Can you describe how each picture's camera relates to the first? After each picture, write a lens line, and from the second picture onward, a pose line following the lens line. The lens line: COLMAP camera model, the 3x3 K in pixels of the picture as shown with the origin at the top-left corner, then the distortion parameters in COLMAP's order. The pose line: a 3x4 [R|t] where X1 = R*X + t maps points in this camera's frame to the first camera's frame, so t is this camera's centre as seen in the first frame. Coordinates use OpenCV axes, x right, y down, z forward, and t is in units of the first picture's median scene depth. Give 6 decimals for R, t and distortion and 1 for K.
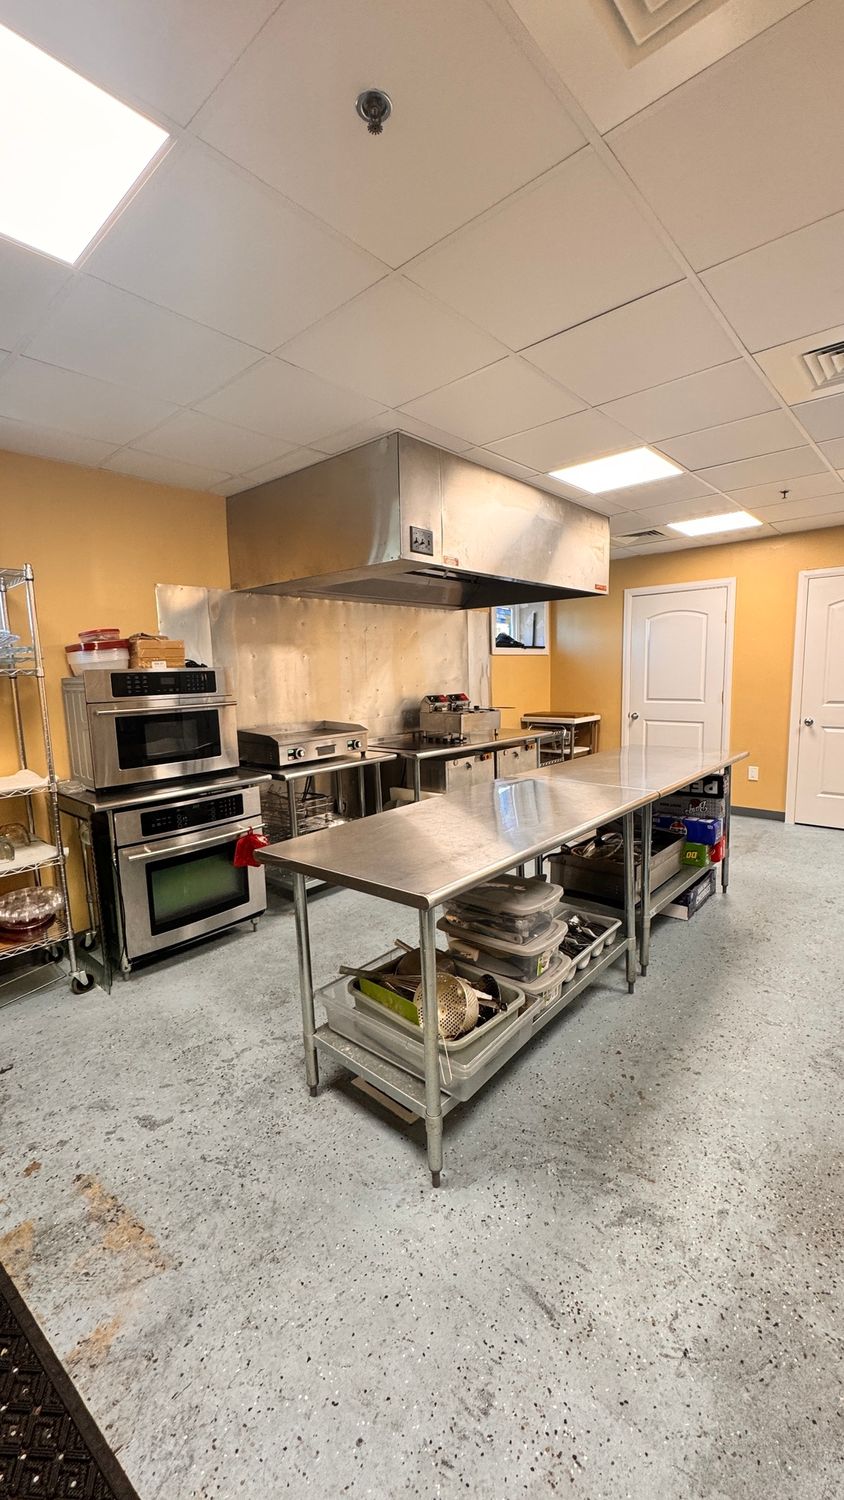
lens RADIAL K [[598.5, 0, 422.0], [0, 598.5, 750.0], [0, 0, 1]] dist [-0.000655, 0.000523]
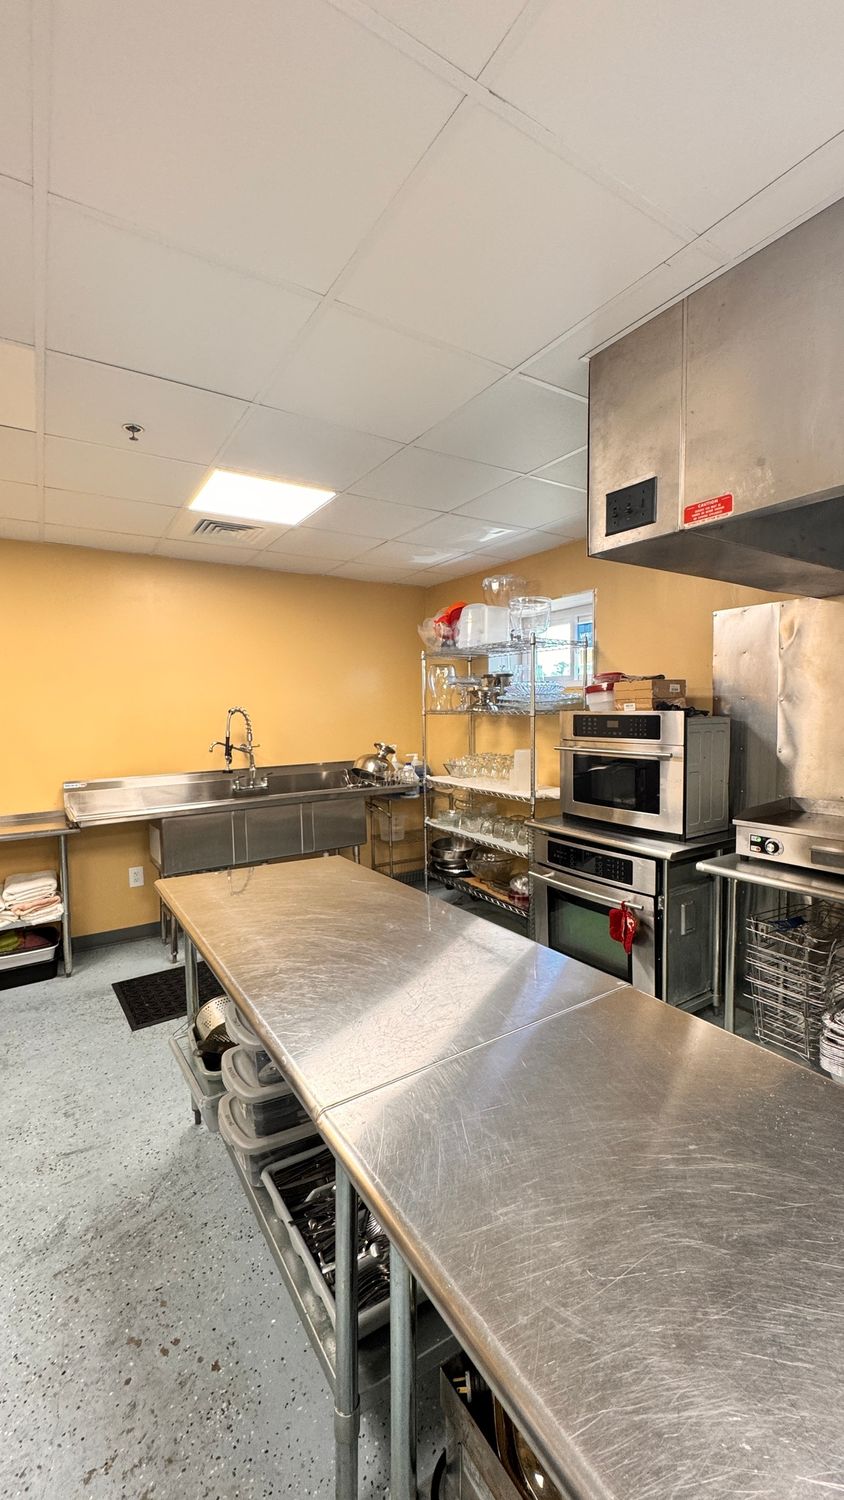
lens RADIAL K [[598.5, 0, 422.0], [0, 598.5, 750.0], [0, 0, 1]] dist [-0.000655, 0.000523]
pose [[-0.272314, 0.100758, -0.956918, 0.940515], [-0.104835, 0.985475, 0.133599, -0.268659], [0.956480, 0.136700, -0.257795, 1.502678]]
